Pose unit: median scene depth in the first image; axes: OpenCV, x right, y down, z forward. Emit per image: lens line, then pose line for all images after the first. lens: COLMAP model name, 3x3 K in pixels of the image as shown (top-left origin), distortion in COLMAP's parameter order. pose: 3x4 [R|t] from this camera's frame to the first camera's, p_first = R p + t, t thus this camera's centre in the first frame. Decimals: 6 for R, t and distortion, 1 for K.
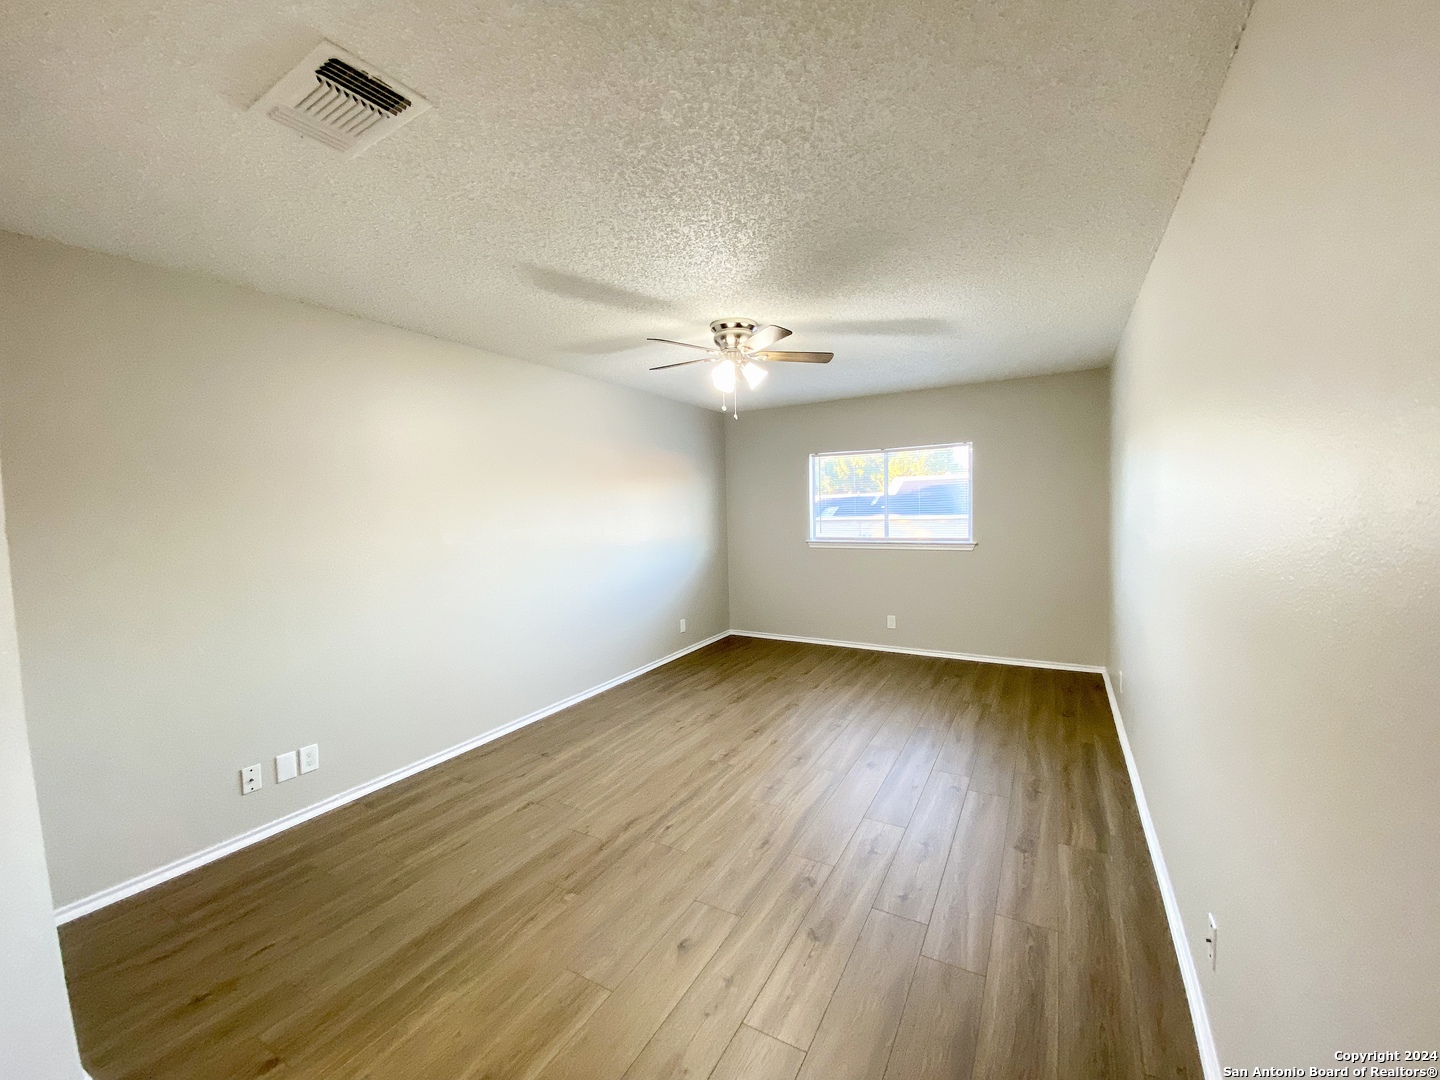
lens RADIAL K [[582.5, 0, 720.0], [0, 582.5, 540.0], [0, 0, 1]] dist [0.010100, -0.017600]
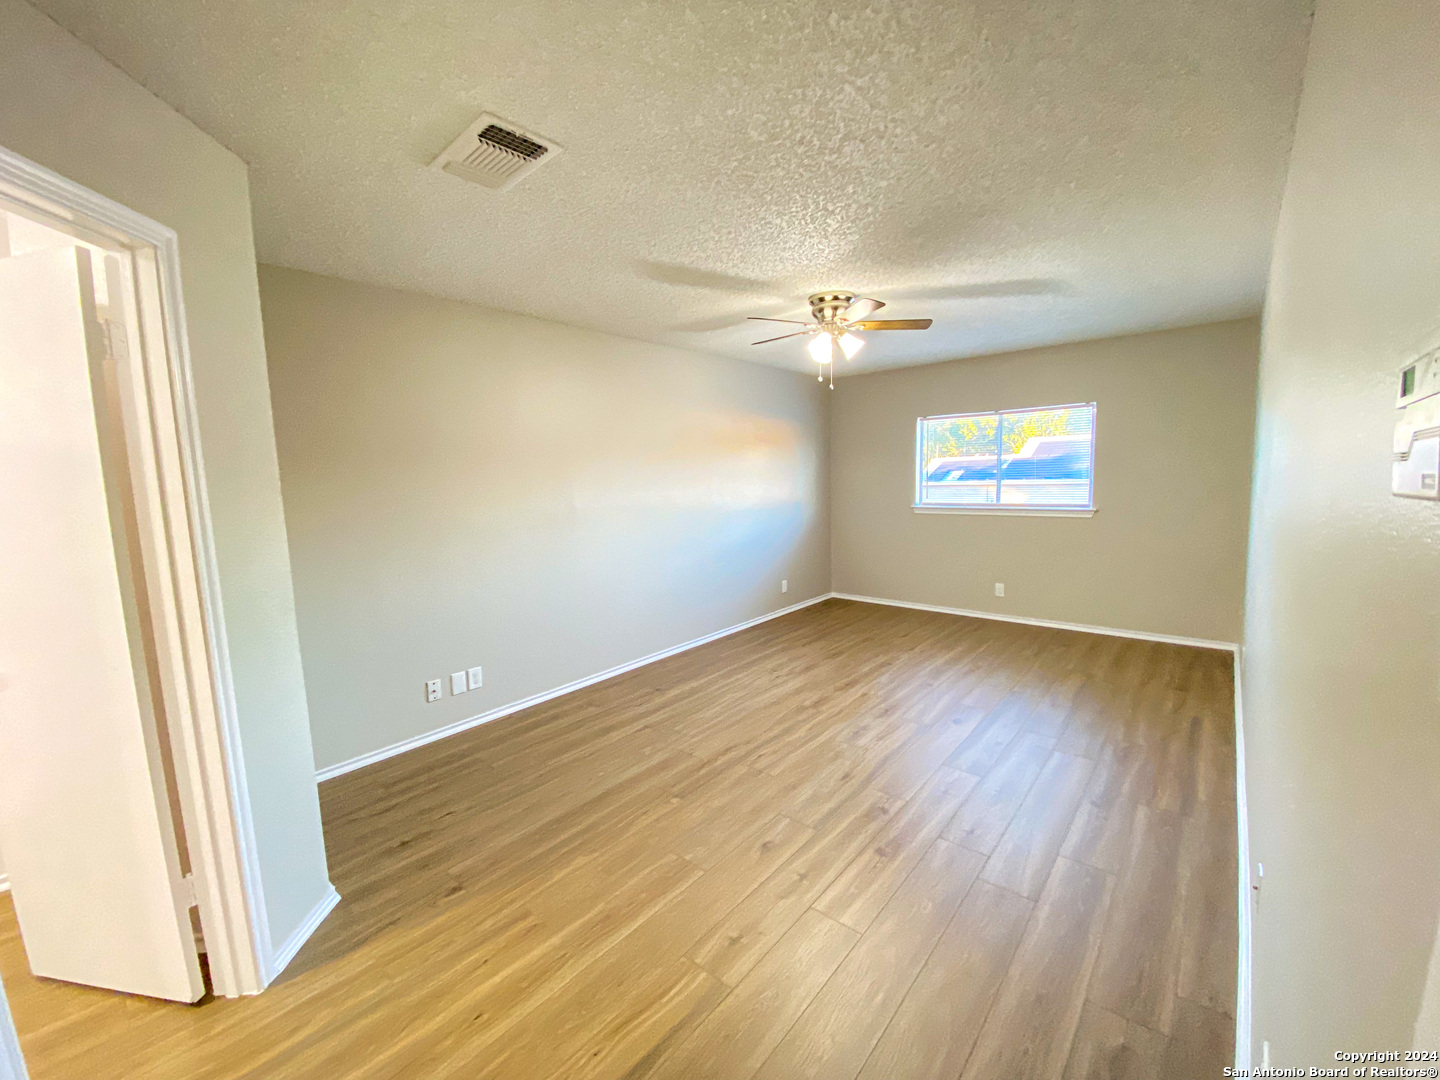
lens RADIAL K [[582.5, 0, 720.0], [0, 582.5, 540.0], [0, 0, 1]] dist [0.010100, -0.017600]
pose [[0.981025, 0.018074, -0.193037, 0.043714], [-0.006349, 0.998106, 0.061184, 0.001294], [0.193778, -0.058797, 0.979282, -0.102302]]
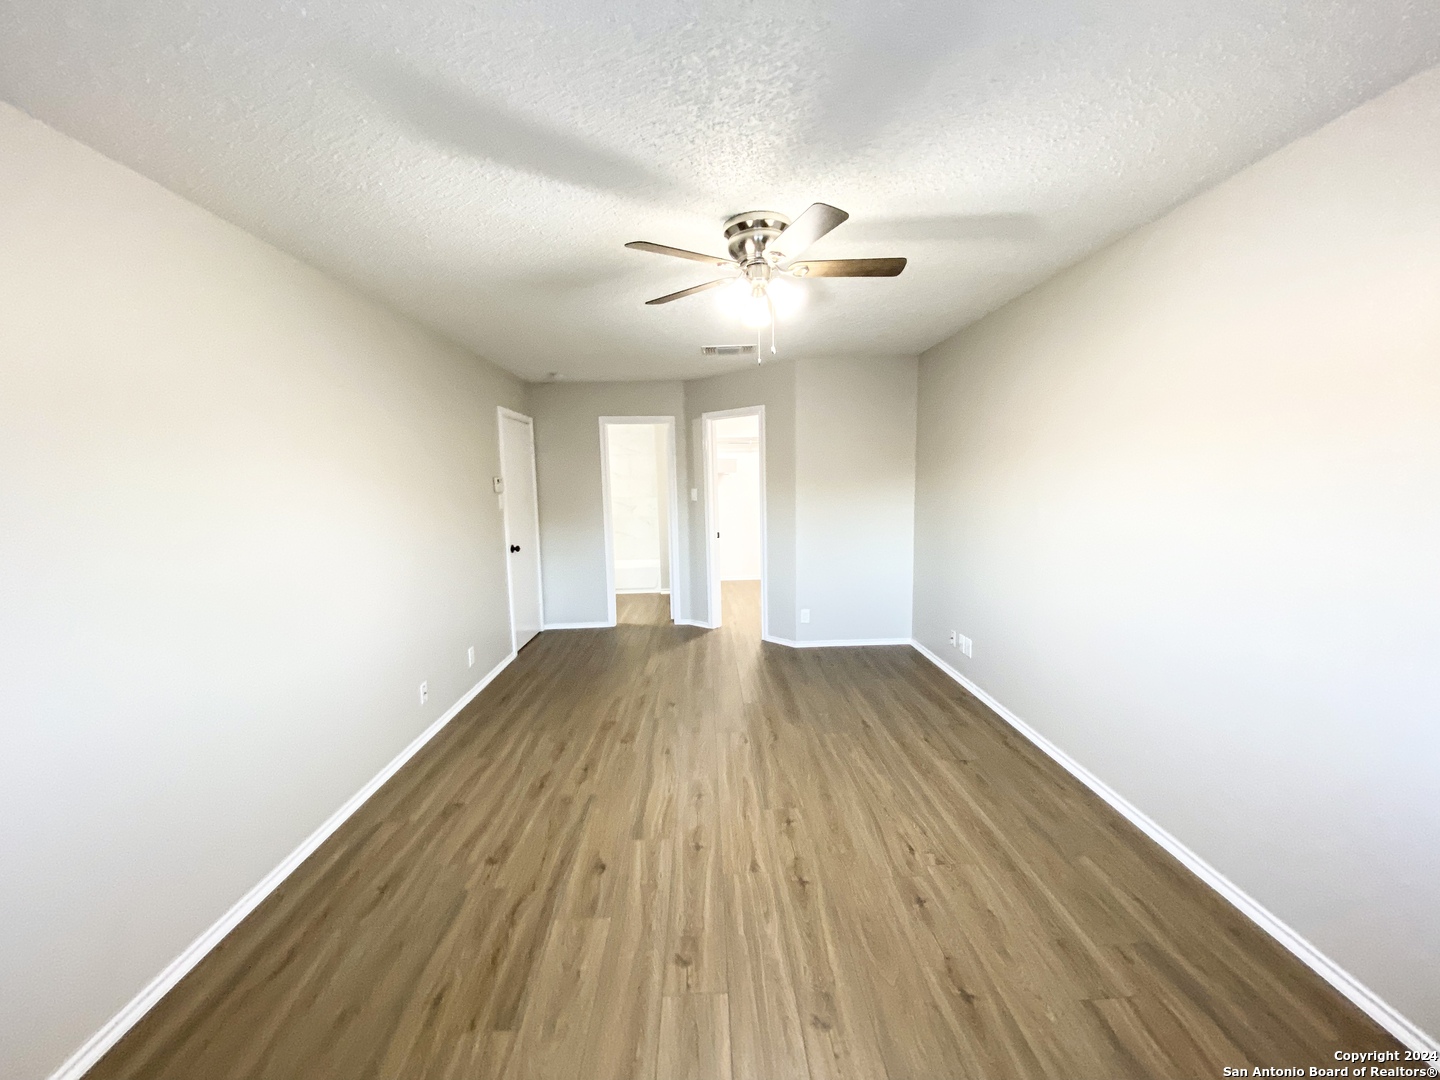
lens RADIAL K [[582.5, 0, 720.0], [0, 582.5, 540.0], [0, 0, 1]] dist [0.010100, -0.017600]
pose [[-0.855715, 0.102362, -0.507222, 0.525167], [0.014724, 0.984658, 0.173873, -0.146396], [0.517238, 0.141318, -0.844093, 1.874264]]
